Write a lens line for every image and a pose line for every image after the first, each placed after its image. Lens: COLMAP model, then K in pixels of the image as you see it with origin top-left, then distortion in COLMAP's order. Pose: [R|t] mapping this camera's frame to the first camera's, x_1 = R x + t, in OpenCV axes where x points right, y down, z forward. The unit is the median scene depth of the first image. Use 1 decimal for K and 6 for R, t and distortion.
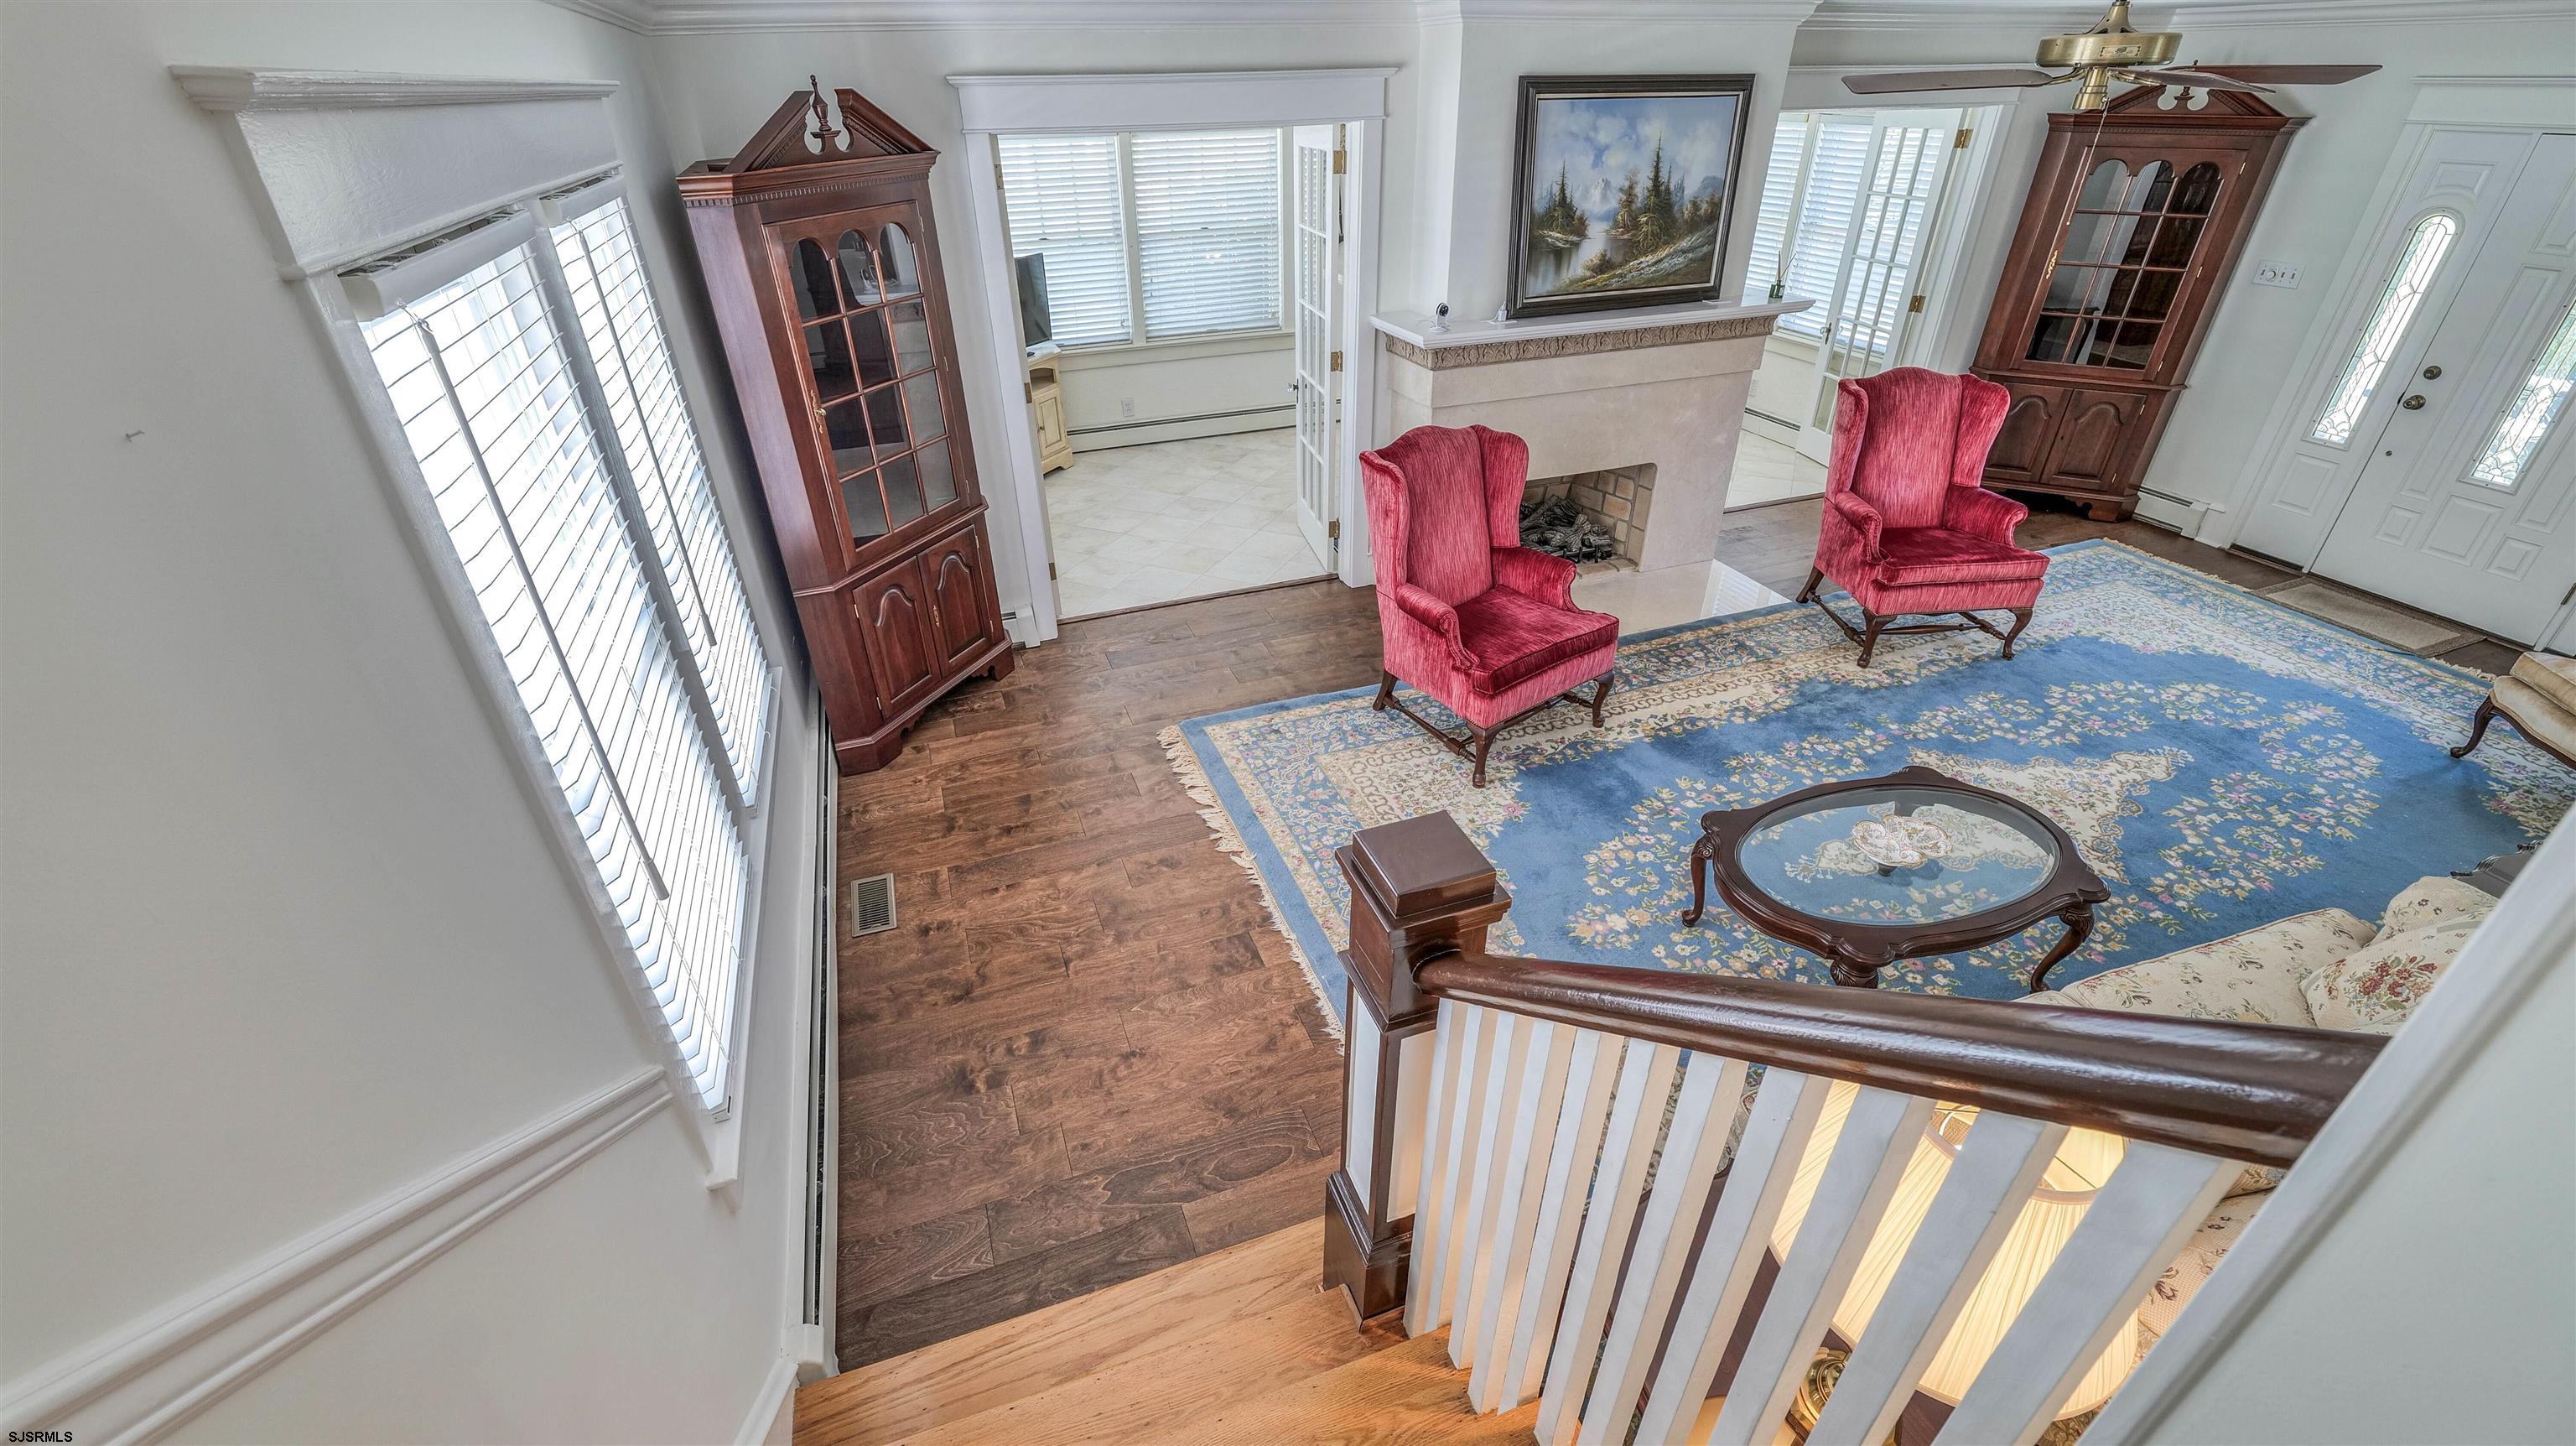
lens RADIAL K [[1047.2, 0, 1276.0], [0, 1047.2, 718.4], [0, 0, 1]] dist [-0.012598, 0.000672]
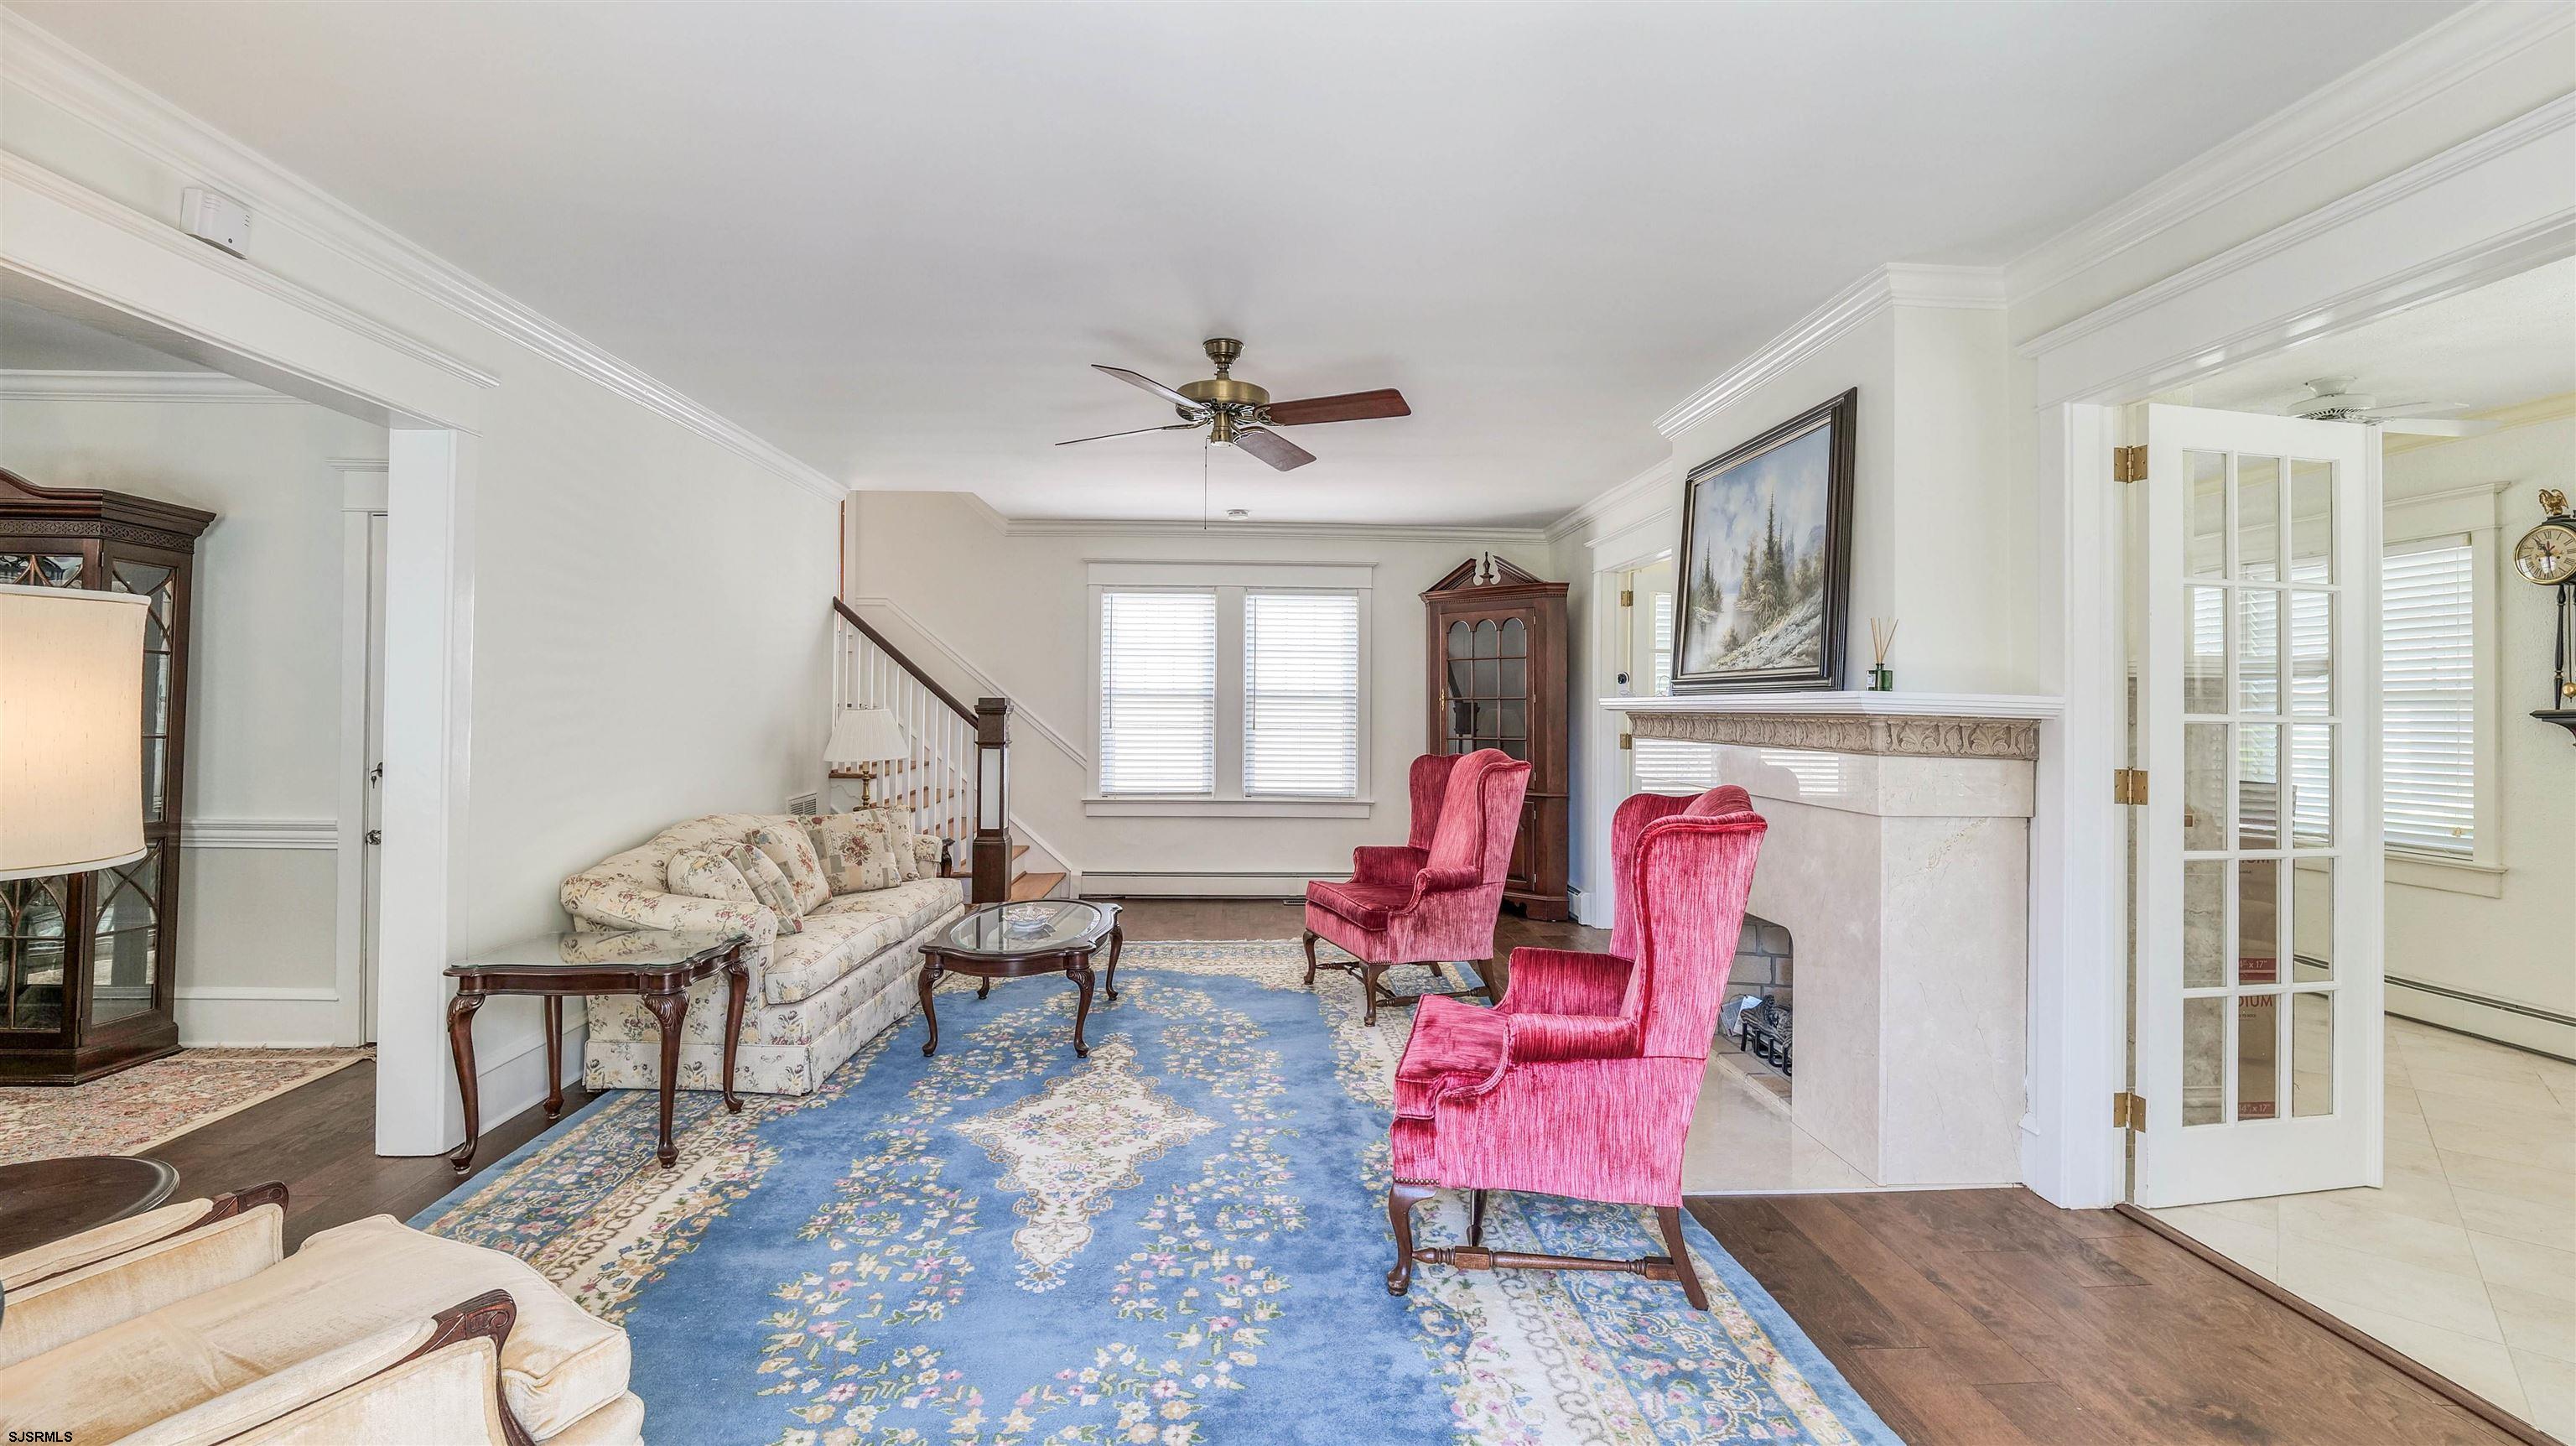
lens RADIAL K [[1096.6, 0, 1276.9], [0, 1096.6, 697.0], [0, 0, 1]] dist [-0.012712, -0.000046]
pose [[-0.303533, 0.002954, -0.952816, 1.254955], [-0.502265, 0.849281, 0.162636, -0.364300], [0.809690, 0.527932, -0.256301, 0.970312]]
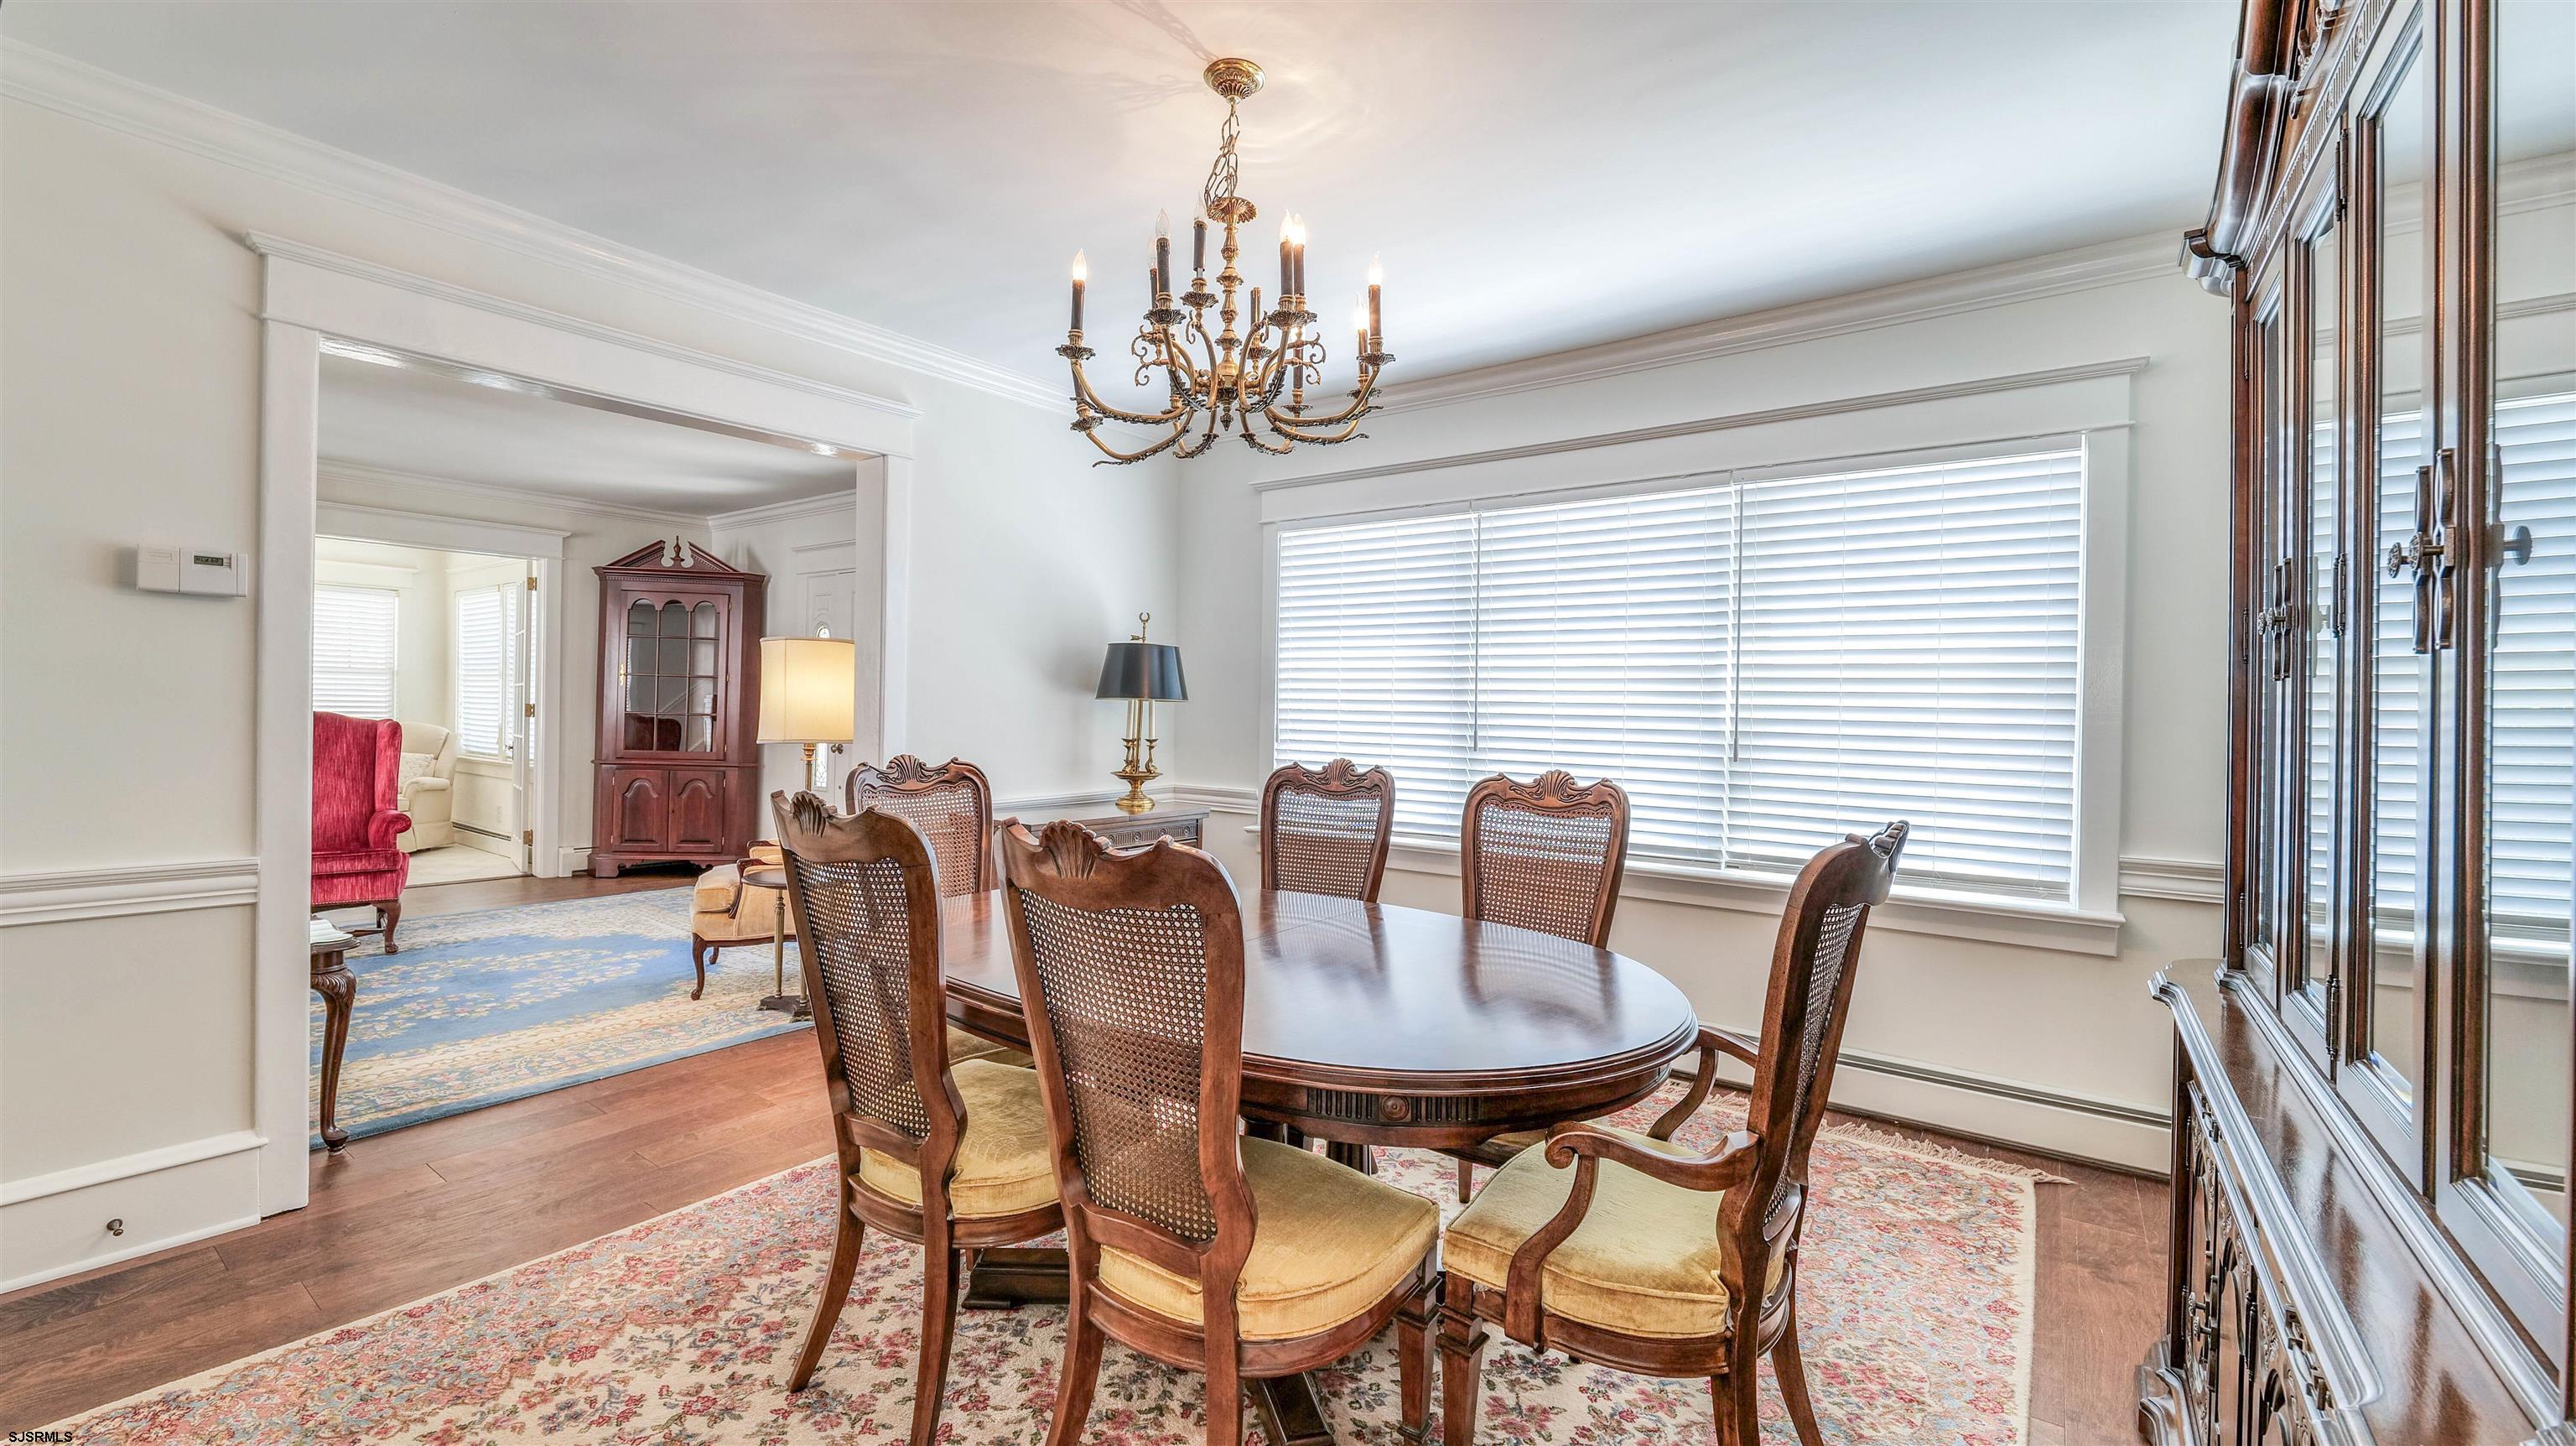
lens RADIAL K [[1096.6, 0, 1276.9], [0, 1096.6, 697.0], [0, 0, 1]] dist [-0.012712, -0.000046]
pose [[0.846689, 0.034336, 0.530979, 0.895363], [0.252399, 0.852580, -0.457604, 0.458283], [-0.468415, 0.521467, 0.713204, -0.329218]]
